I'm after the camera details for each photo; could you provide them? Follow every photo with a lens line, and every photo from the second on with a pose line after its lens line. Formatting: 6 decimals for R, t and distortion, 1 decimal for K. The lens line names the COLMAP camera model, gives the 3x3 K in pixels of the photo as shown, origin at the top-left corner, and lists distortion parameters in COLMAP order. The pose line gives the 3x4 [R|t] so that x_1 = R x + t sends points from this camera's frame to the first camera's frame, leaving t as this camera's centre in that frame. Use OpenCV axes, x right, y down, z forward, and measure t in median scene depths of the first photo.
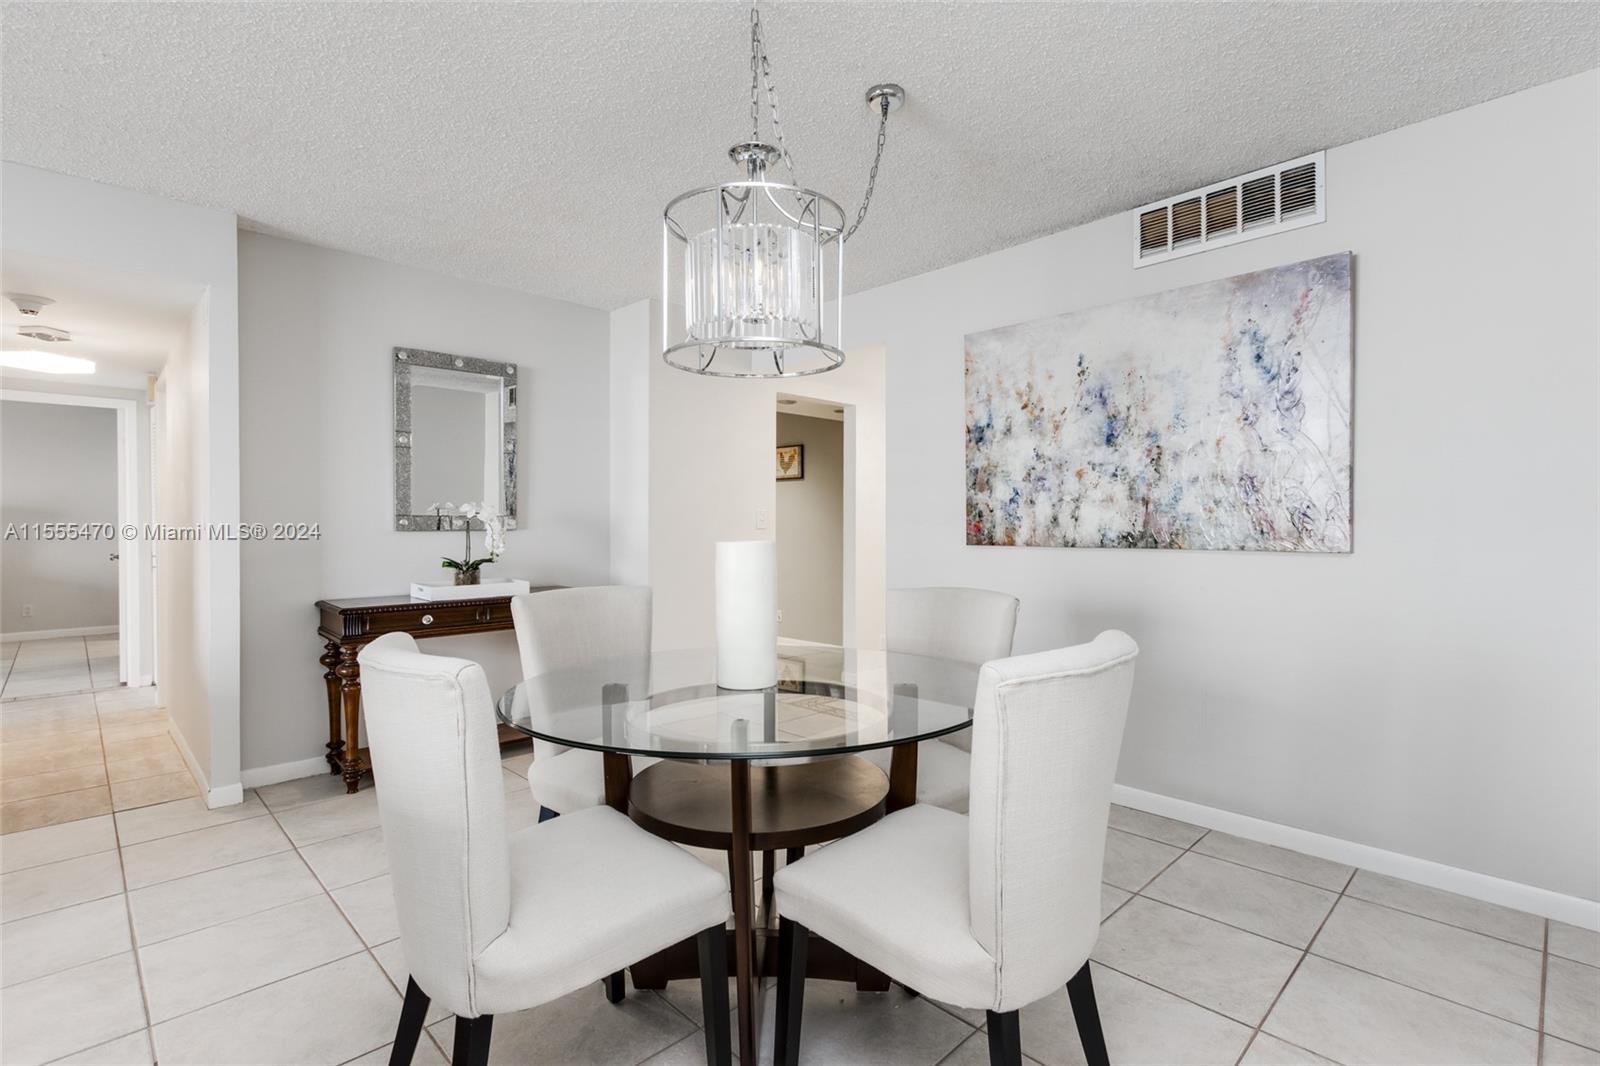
lens RADIAL K [[732.8, 0, 805.9], [0, 732.8, 531.7], [0, 0, 1]] dist [0.003046, -0.000449]
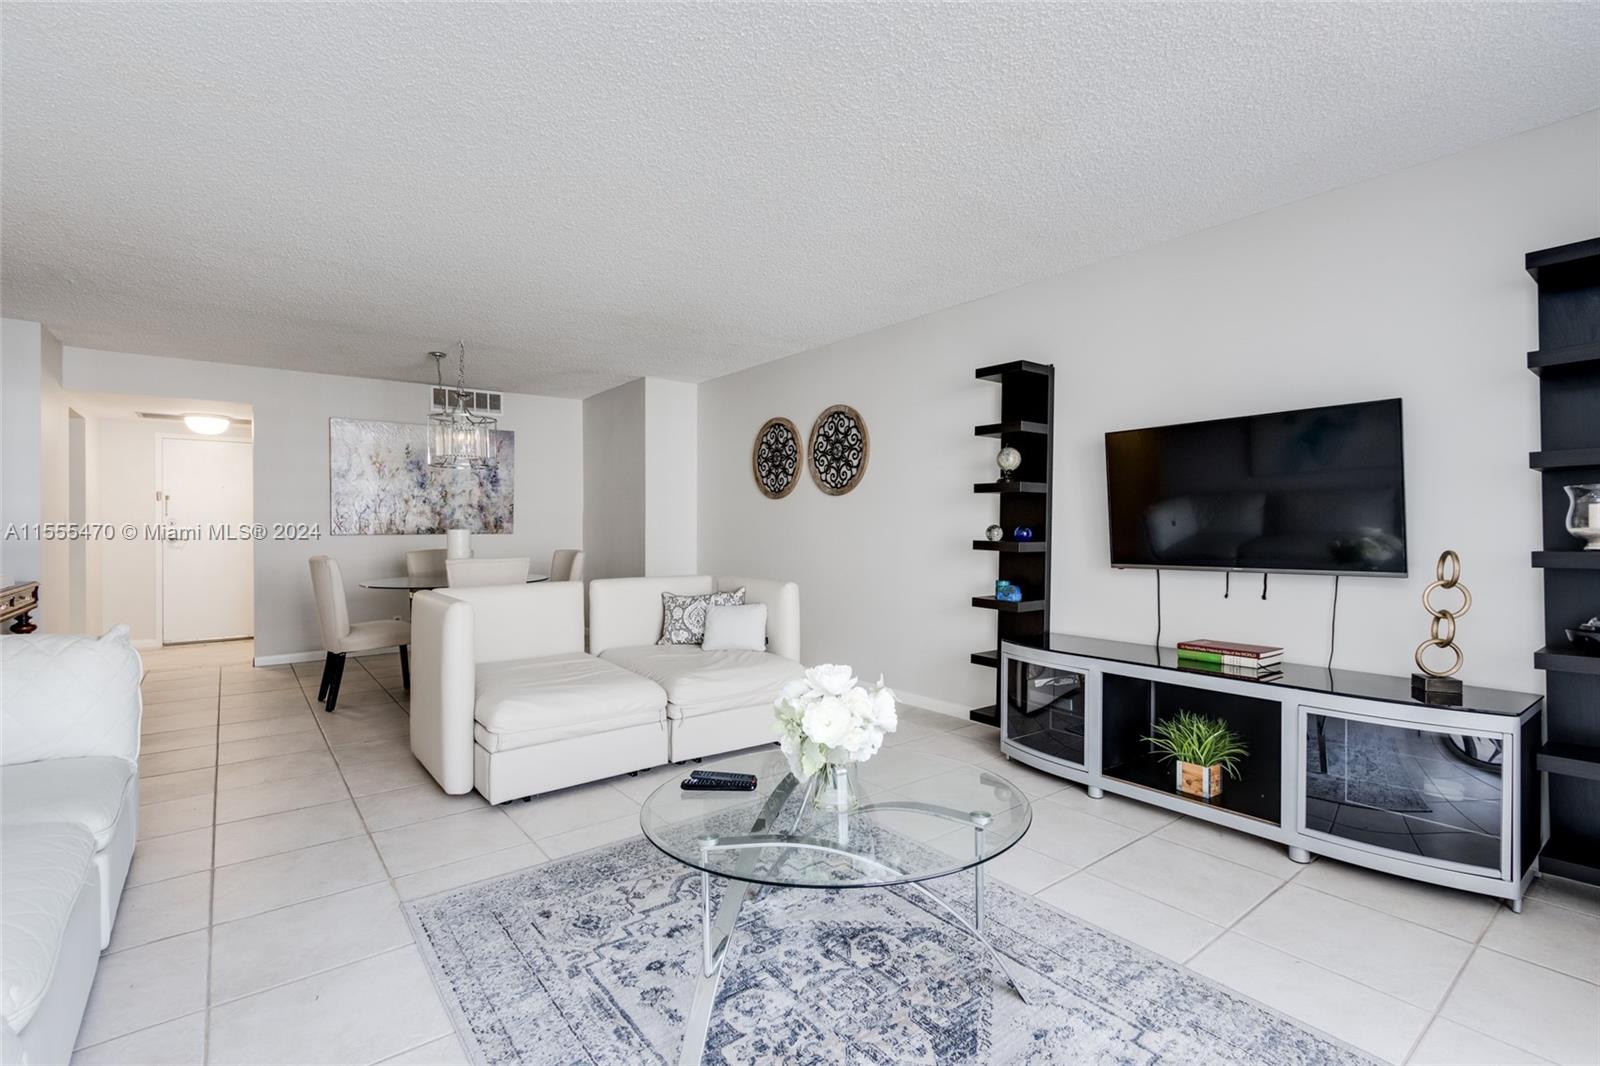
lens RADIAL K [[732.8, 0, 810.5], [0, 732.8, 529.9], [0, 0, 1]] dist [0.003046, -0.000449]
pose [[0.122162, -0.005067, 0.992497, -1.630437], [0.013822, 0.999899, 0.003404, 0.016825], [-0.992414, 0.013302, 0.122220, -0.429673]]
